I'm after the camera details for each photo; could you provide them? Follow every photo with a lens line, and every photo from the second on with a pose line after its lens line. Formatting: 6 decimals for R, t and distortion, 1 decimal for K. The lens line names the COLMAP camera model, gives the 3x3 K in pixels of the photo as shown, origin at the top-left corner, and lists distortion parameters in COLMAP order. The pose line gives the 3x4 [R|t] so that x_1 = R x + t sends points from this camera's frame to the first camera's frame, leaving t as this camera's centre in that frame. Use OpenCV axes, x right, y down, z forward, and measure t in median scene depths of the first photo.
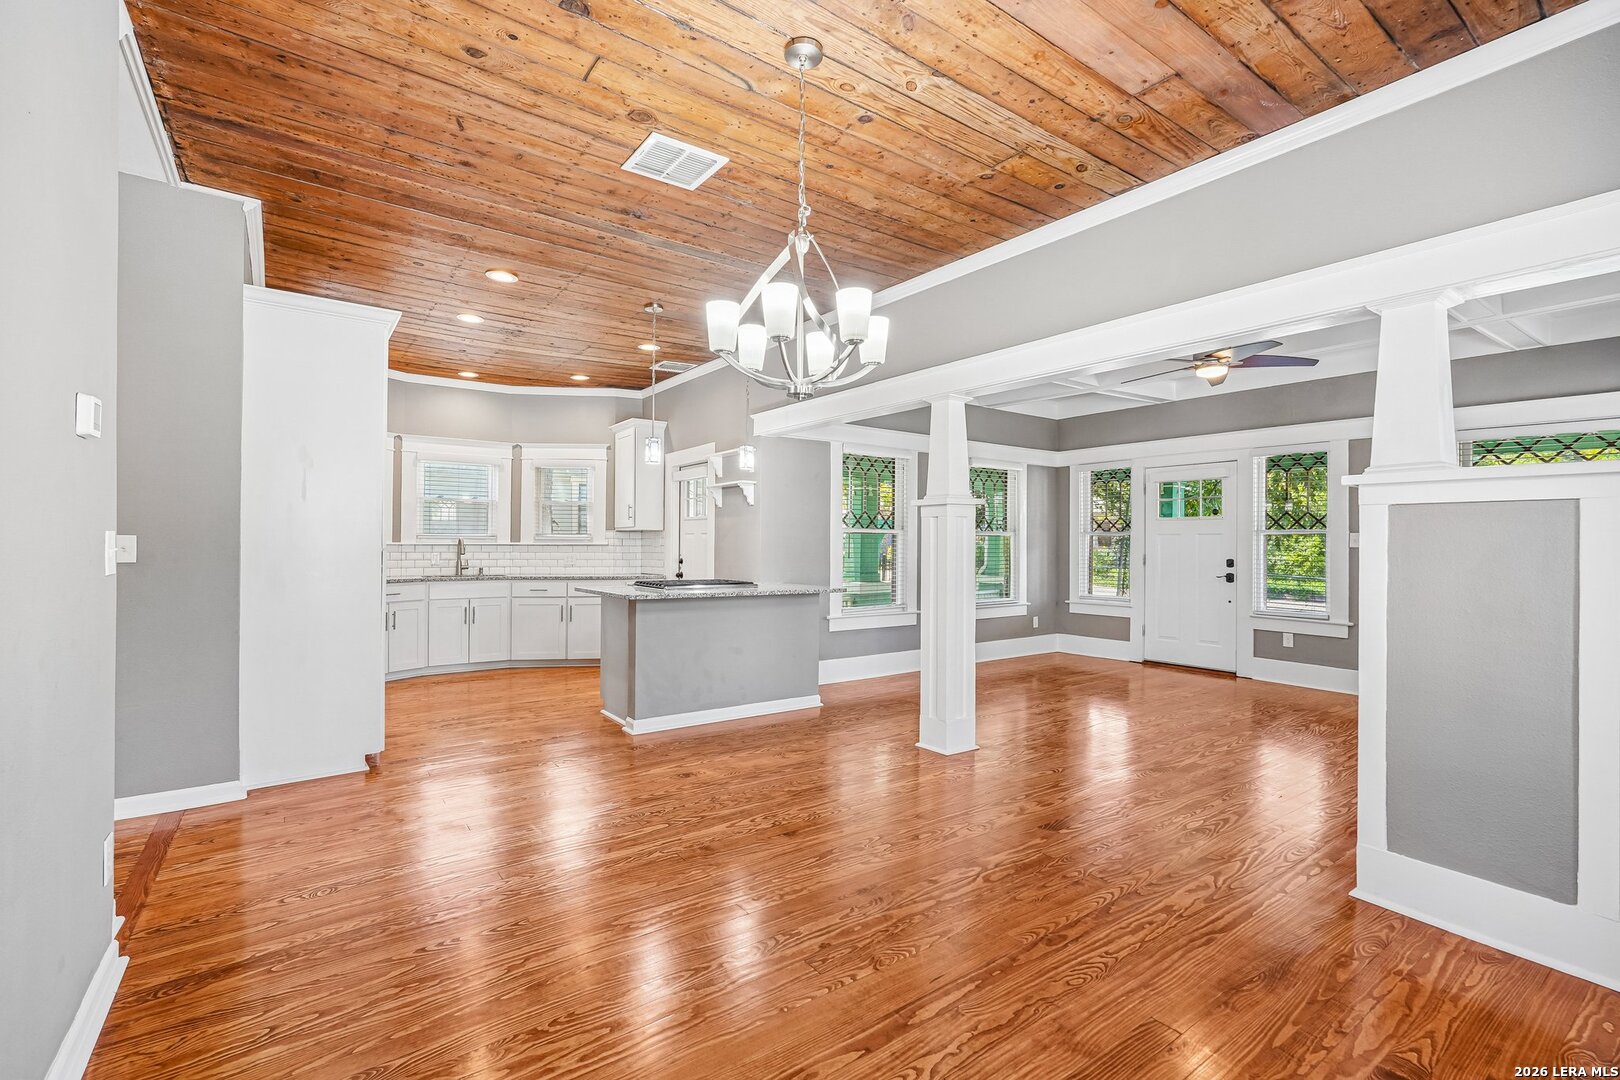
lens RADIAL K [[711.2, 0, 803.0], [0, 711.2, 543.3], [0, 0, 1]] dist [-0.010097, 0.001475]
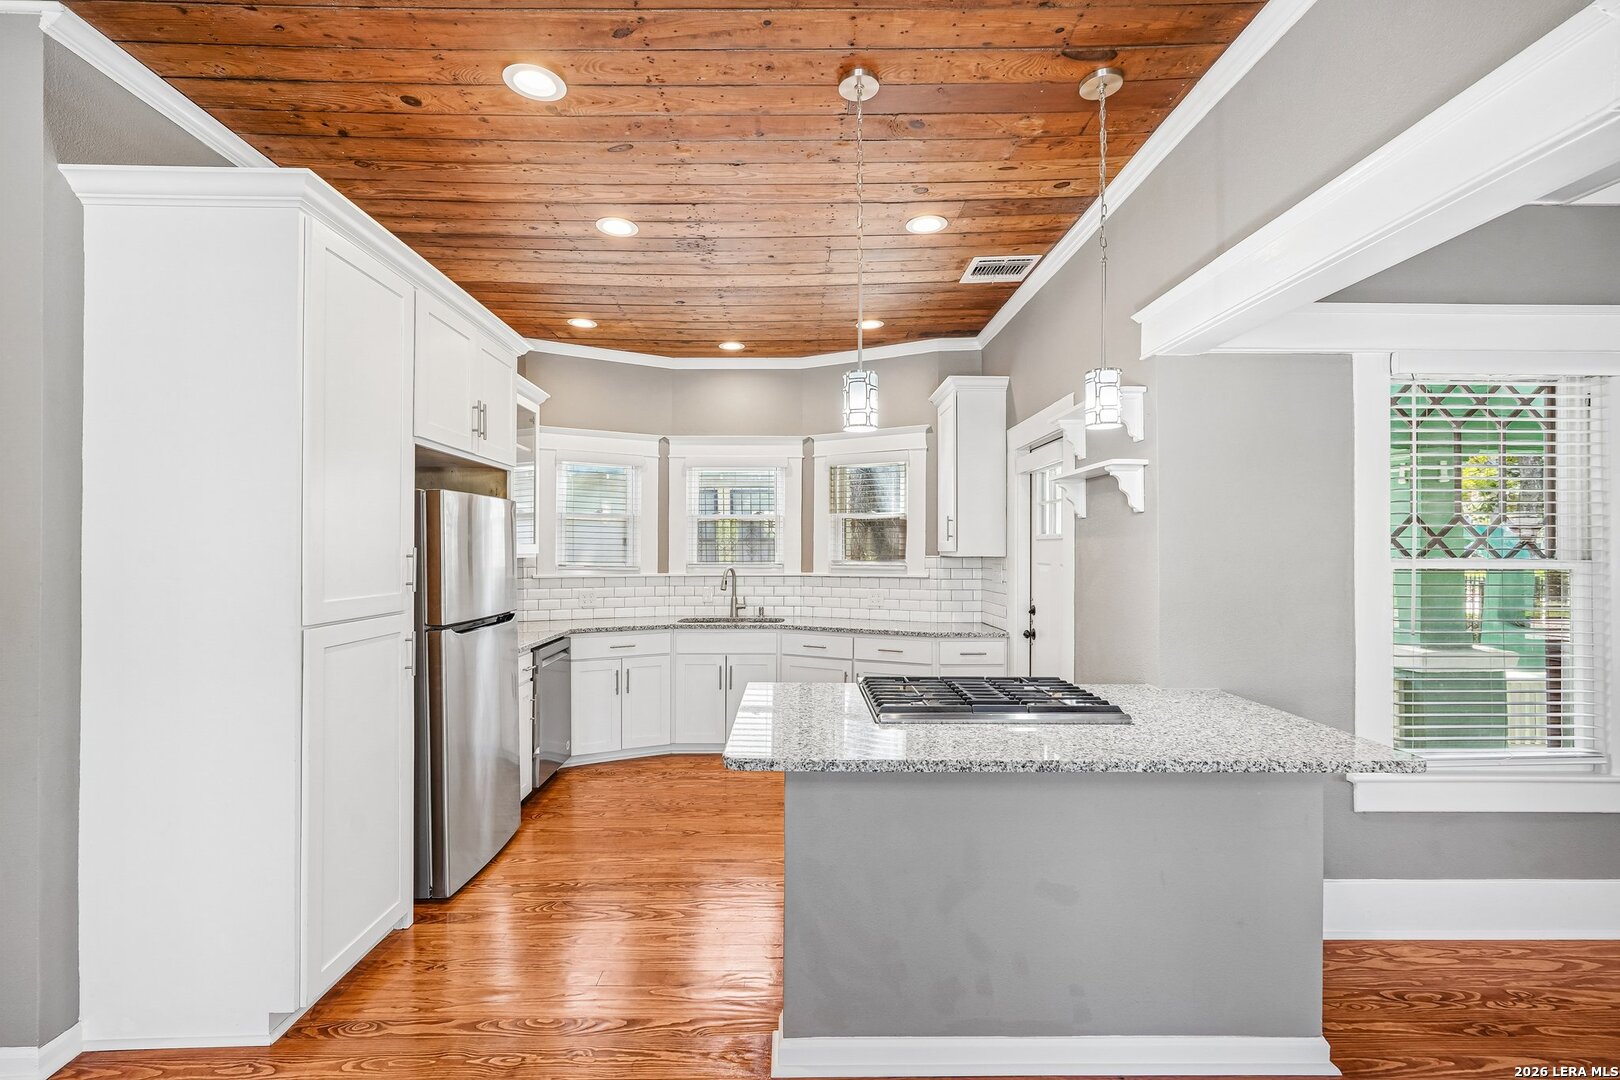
lens RADIAL K [[711.2, 0, 805.9], [0, 711.2, 541.6], [0, 0, 1]] dist [-0.010097, 0.001475]
pose [[0.818970, -0.009883, -0.573751, 0.011531], [0.004001, 0.999926, -0.011512, -0.026419], [0.573822, 0.007133, 0.818949, 0.433634]]
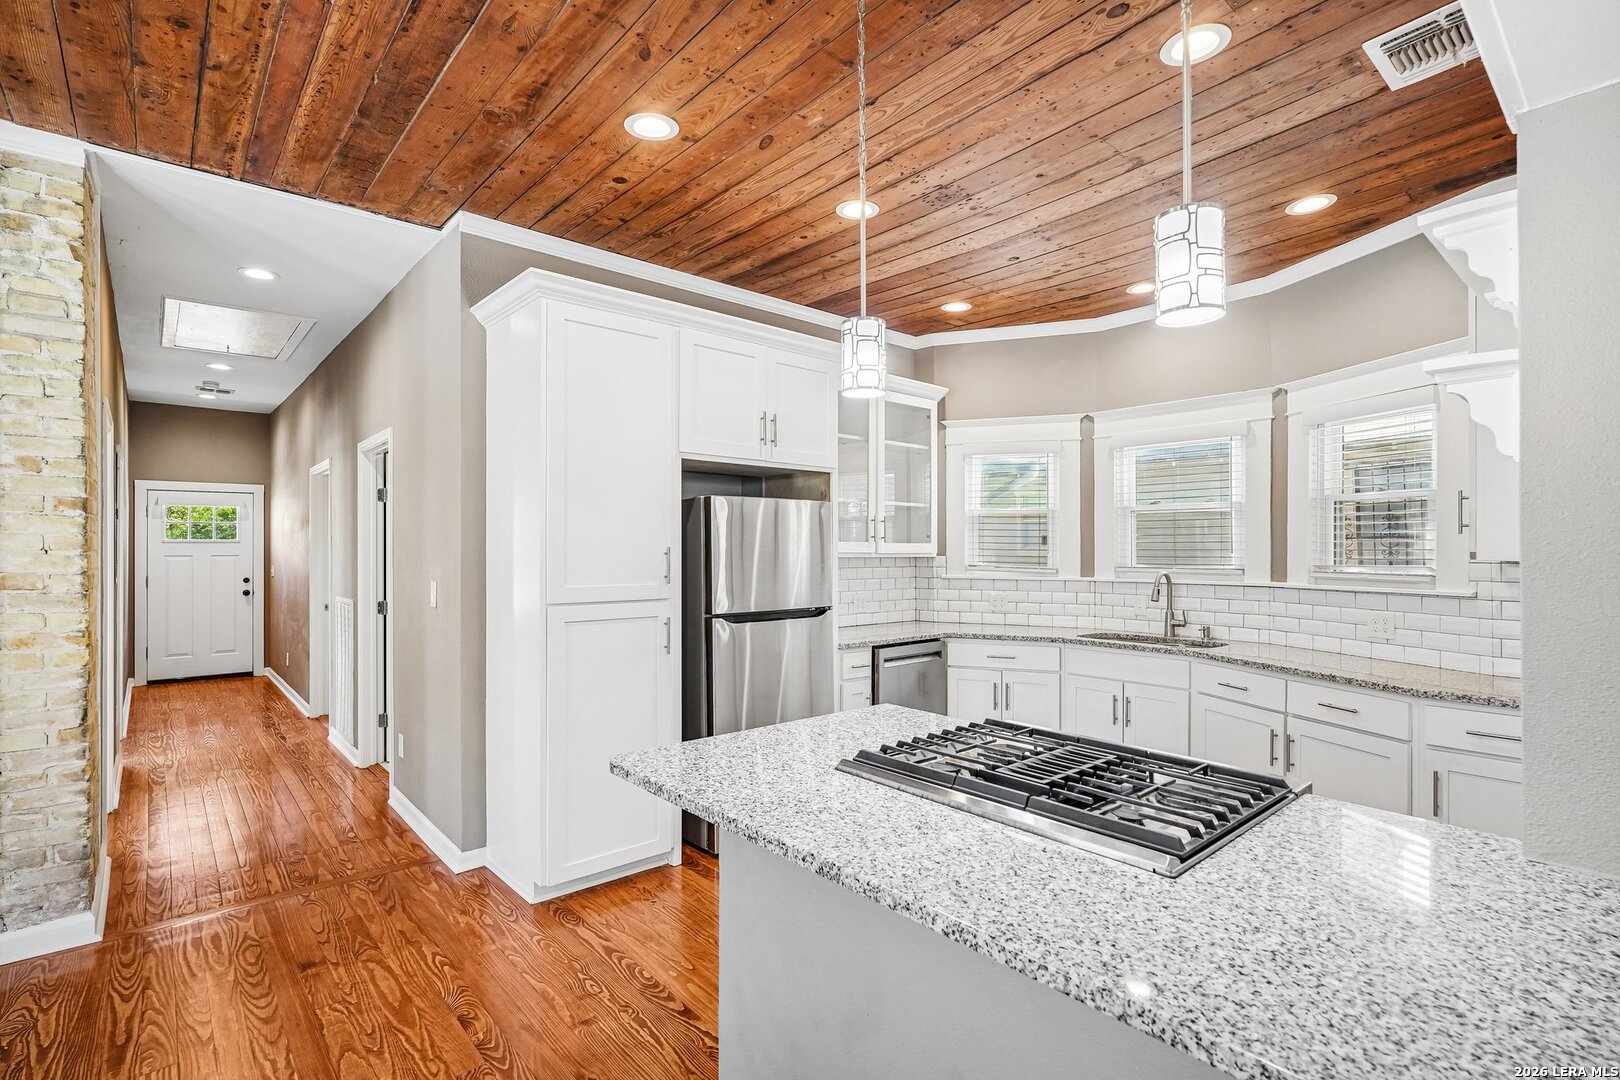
lens RADIAL K [[768.2, 0, 811.1], [0, 768.2, 542.3], [0, 0, 1]] dist [-0.003036, 0.000050]
pose [[0.092408, -0.012913, -0.995638, 0.115517], [0.001205, 0.999917, -0.012857, -0.024674], [0.995721, -0.000012, 0.092416, 0.663144]]
